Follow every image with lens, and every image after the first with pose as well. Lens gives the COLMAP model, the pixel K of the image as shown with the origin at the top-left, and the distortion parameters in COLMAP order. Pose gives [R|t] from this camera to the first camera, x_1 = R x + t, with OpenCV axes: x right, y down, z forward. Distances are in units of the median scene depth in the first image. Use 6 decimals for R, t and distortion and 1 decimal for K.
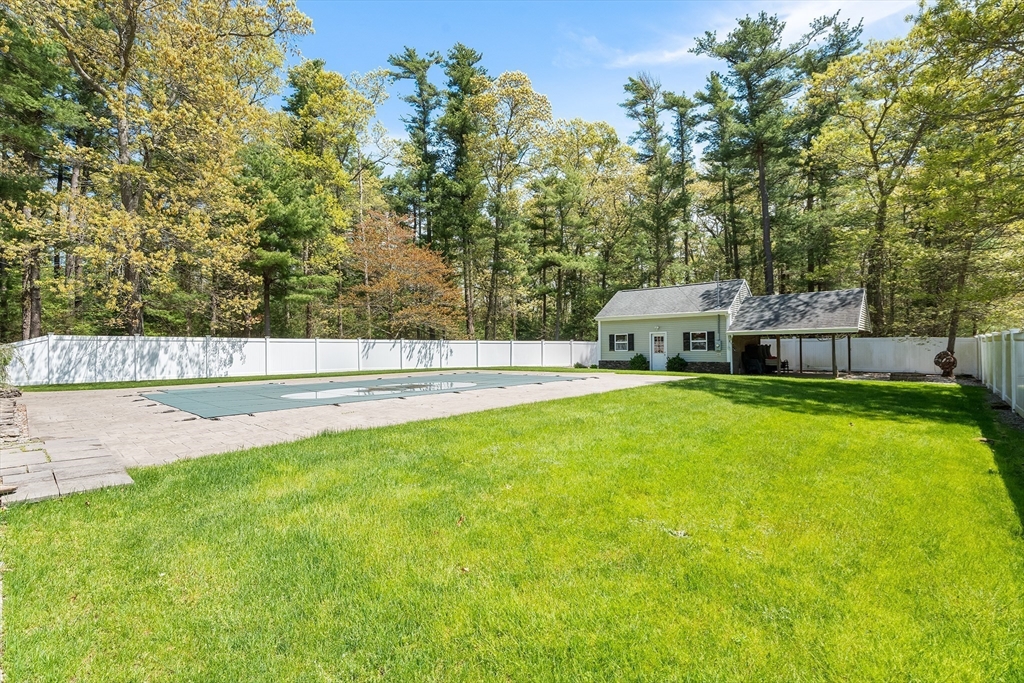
lens RADIAL K [[456.5, 0, 512.0], [0, 456.5, 341.5], [0, 0, 1]] dist [0.000406, 0.000152]
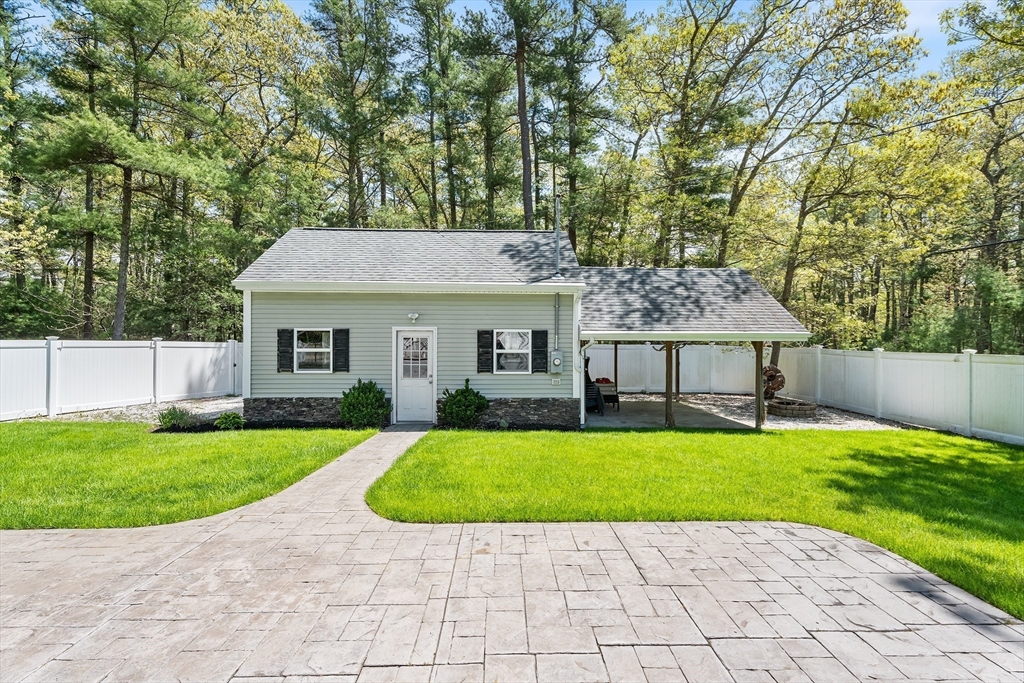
lens RADIAL K [[456.5, 0, 512.0], [0, 456.5, 341.5], [0, 0, 1]] dist [0.000406, 0.000152]
pose [[0.713016, 0.012890, 0.701029, 0.091295], [-0.019043, 0.999818, 0.000984, -0.009538], [-0.700889, -0.014052, 0.713132, 0.624794]]
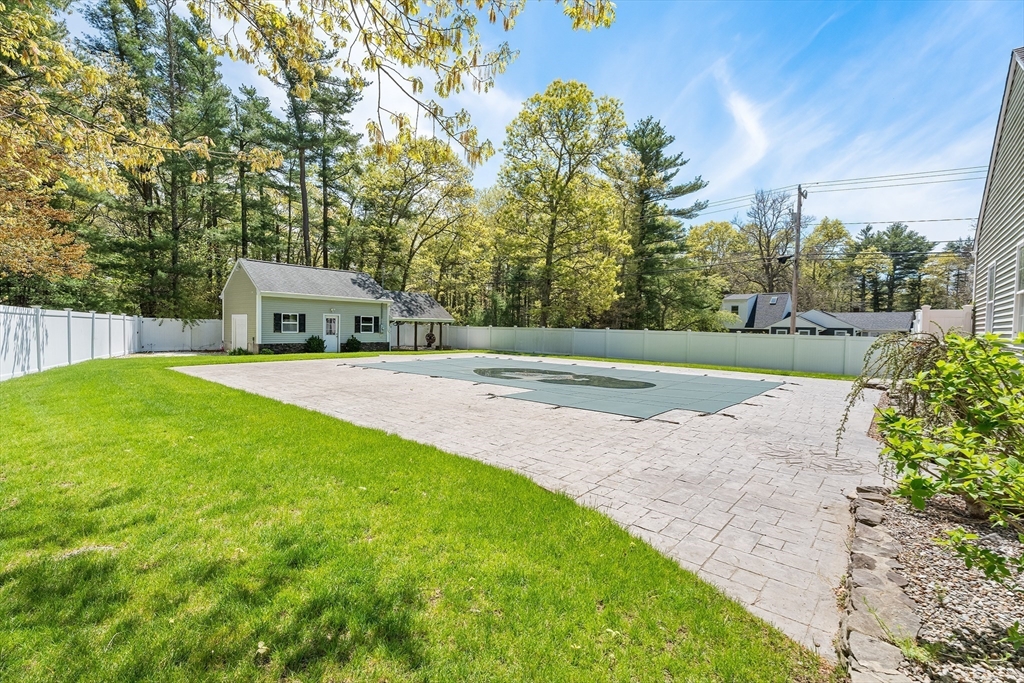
lens RADIAL K [[456.5, 0, 512.0], [0, 456.5, 341.5], [0, 0, 1]] dist [0.000406, 0.000152]
pose [[-0.046437, -0.023149, 0.998653, -0.683637], [-0.029916, 0.999315, 0.021773, 0.006047], [-0.998473, -0.028865, -0.047098, 0.627502]]
